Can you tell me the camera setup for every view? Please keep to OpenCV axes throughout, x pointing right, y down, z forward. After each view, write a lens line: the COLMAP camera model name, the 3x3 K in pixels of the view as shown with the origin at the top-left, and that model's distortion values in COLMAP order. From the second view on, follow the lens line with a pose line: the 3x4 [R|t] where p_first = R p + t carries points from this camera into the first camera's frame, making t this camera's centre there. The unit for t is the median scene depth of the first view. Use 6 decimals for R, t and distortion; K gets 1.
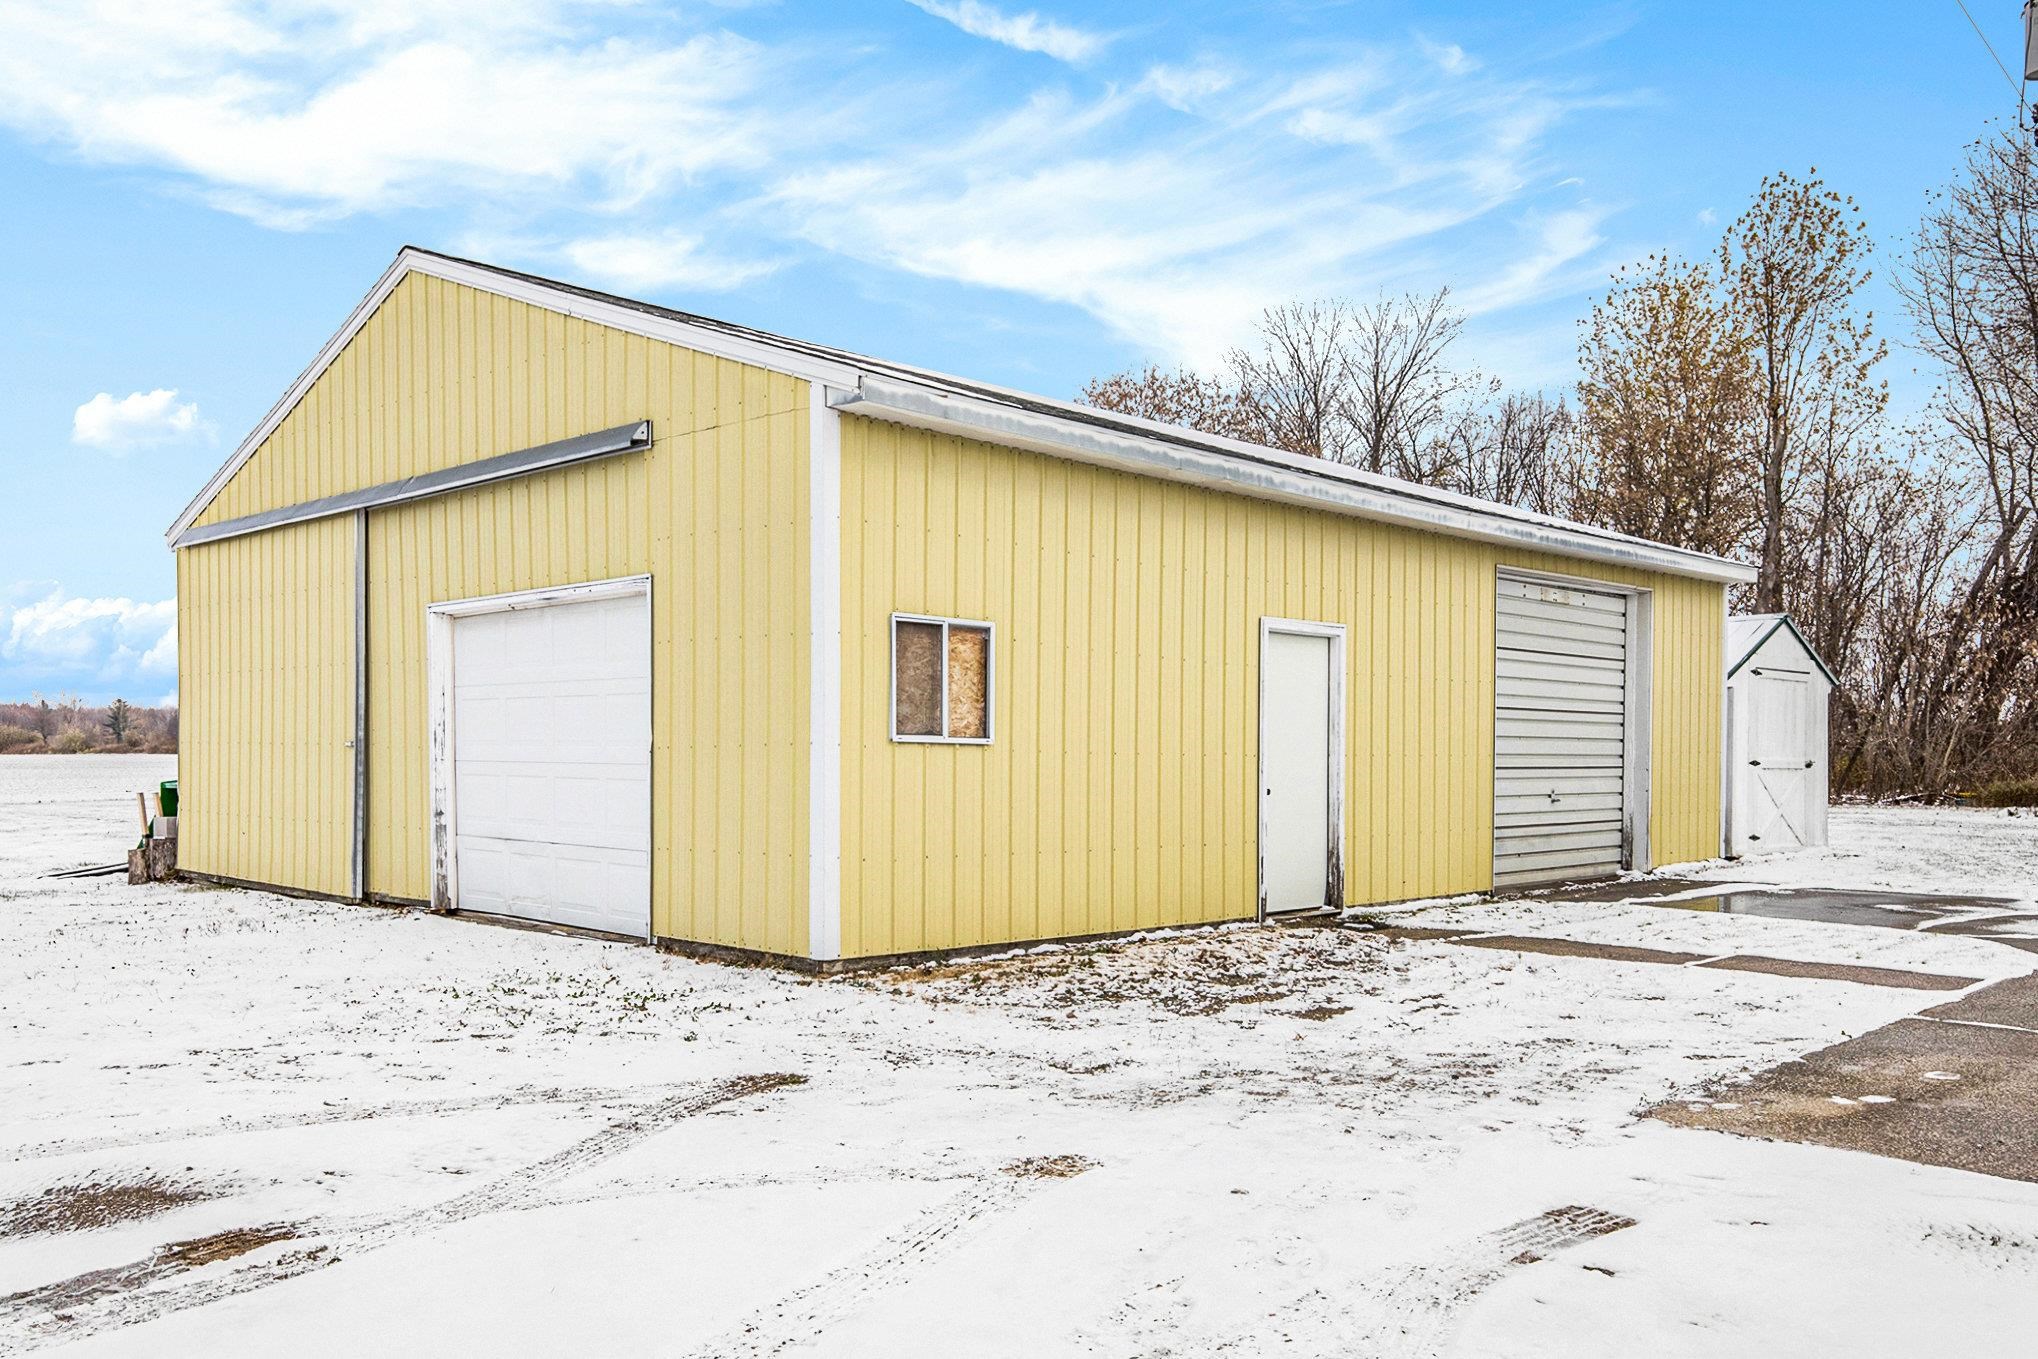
lens RADIAL K [[1548.5, 0, 1015.0], [0, 1548.5, 699.9], [0, 0, 1]] dist [-0.003692, -0.001487]
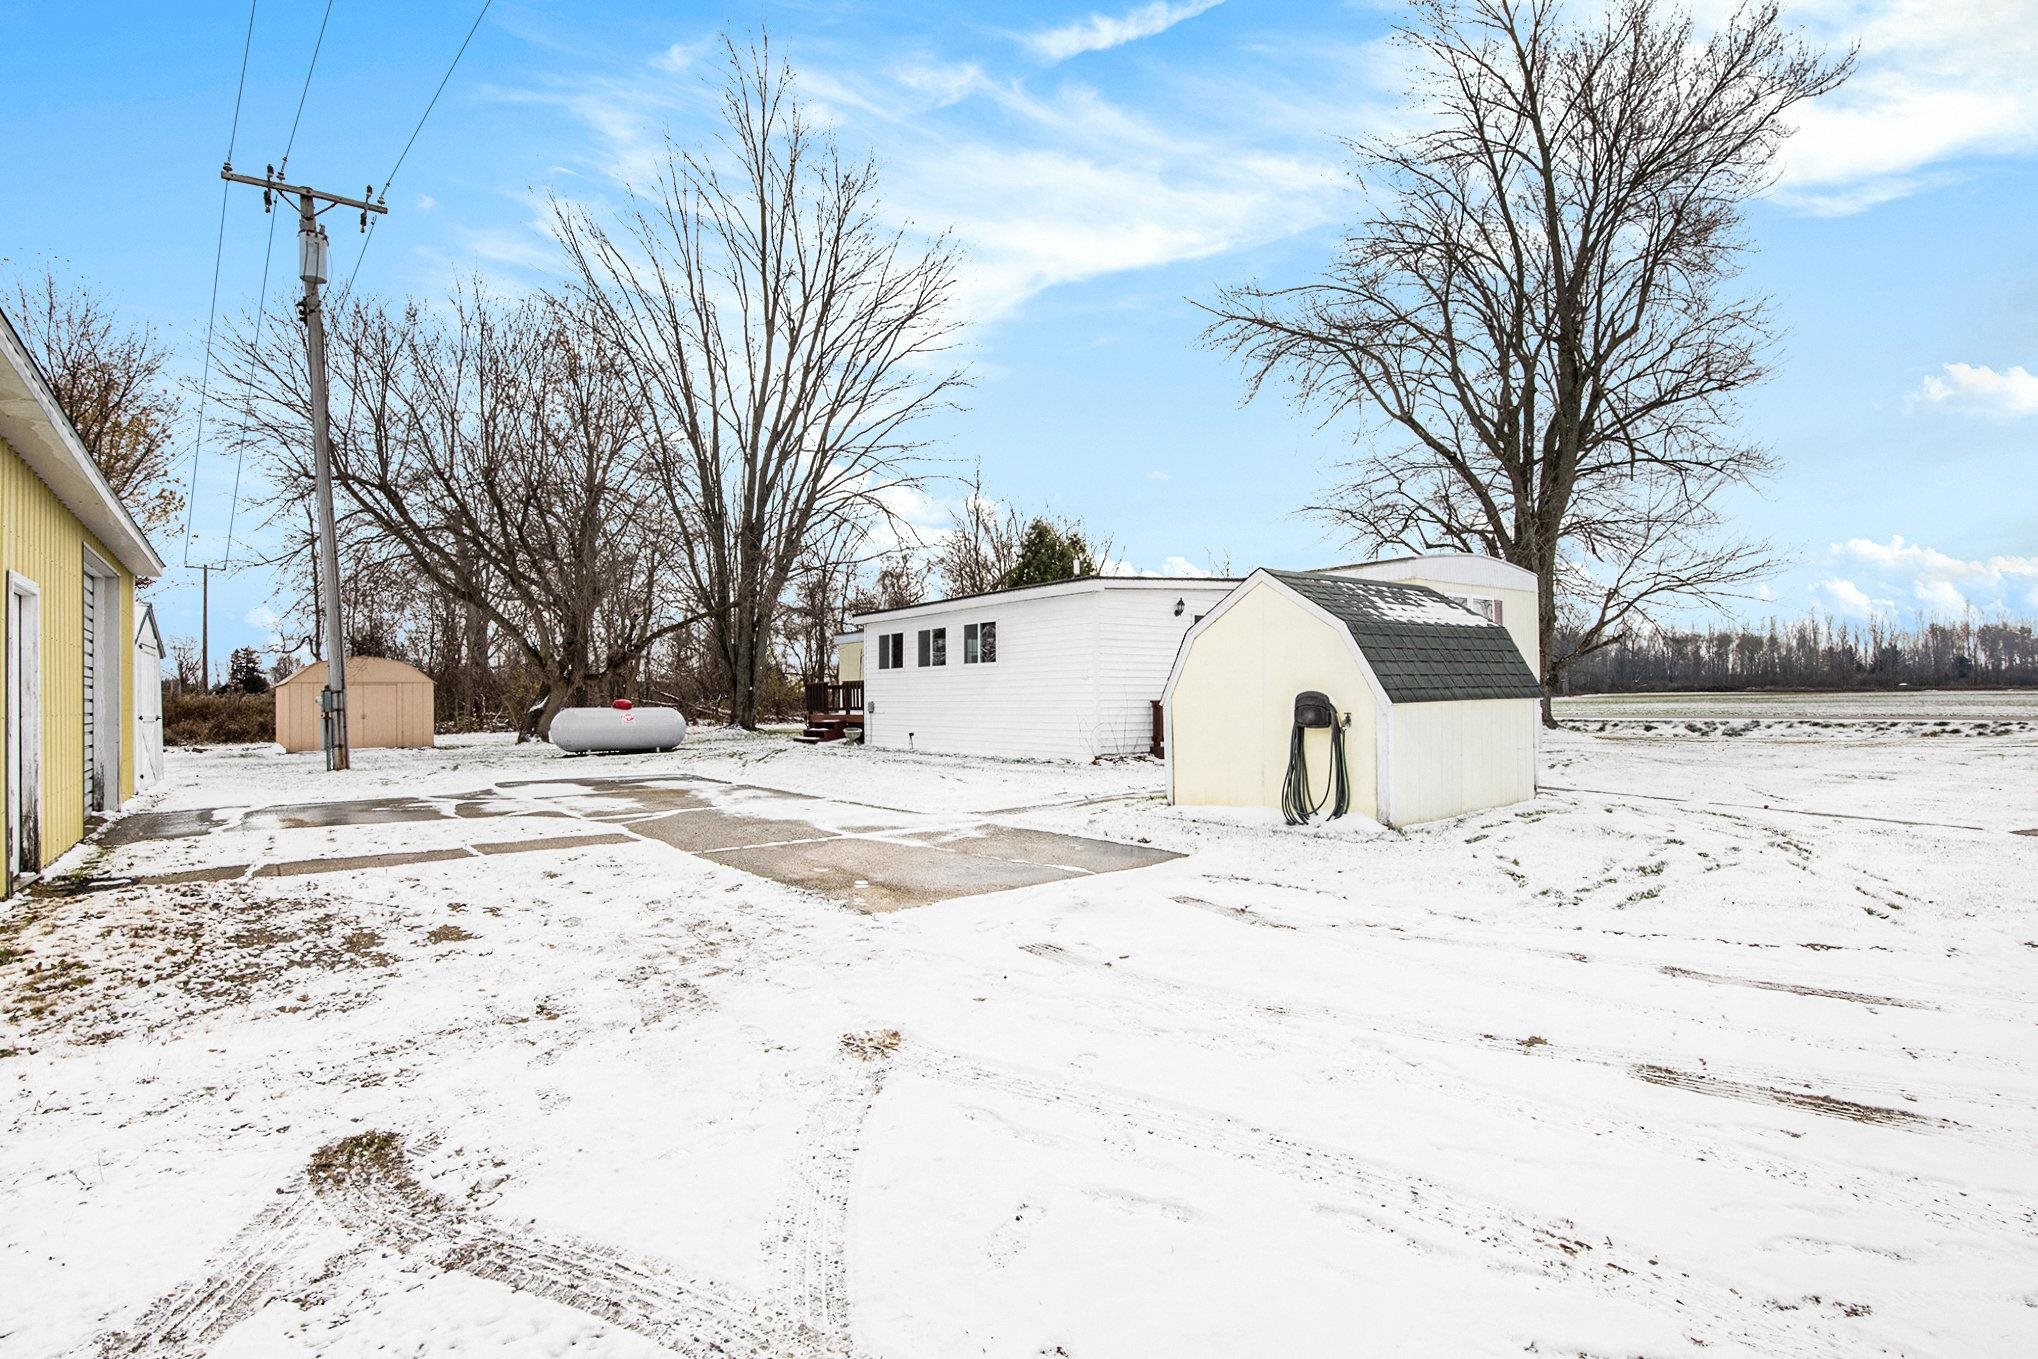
lens RADIAL K [[943.4, 0, 1019.6], [0, 943.4, 681.1], [0, 0, 1]] dist [-0.023694, 0.001411]
pose [[0.193329, 0.001123, 0.981133, -0.580571], [-0.010360, 0.999946, 0.000897, 0.011105], [-0.981079, -0.010337, 0.193330, 0.638530]]
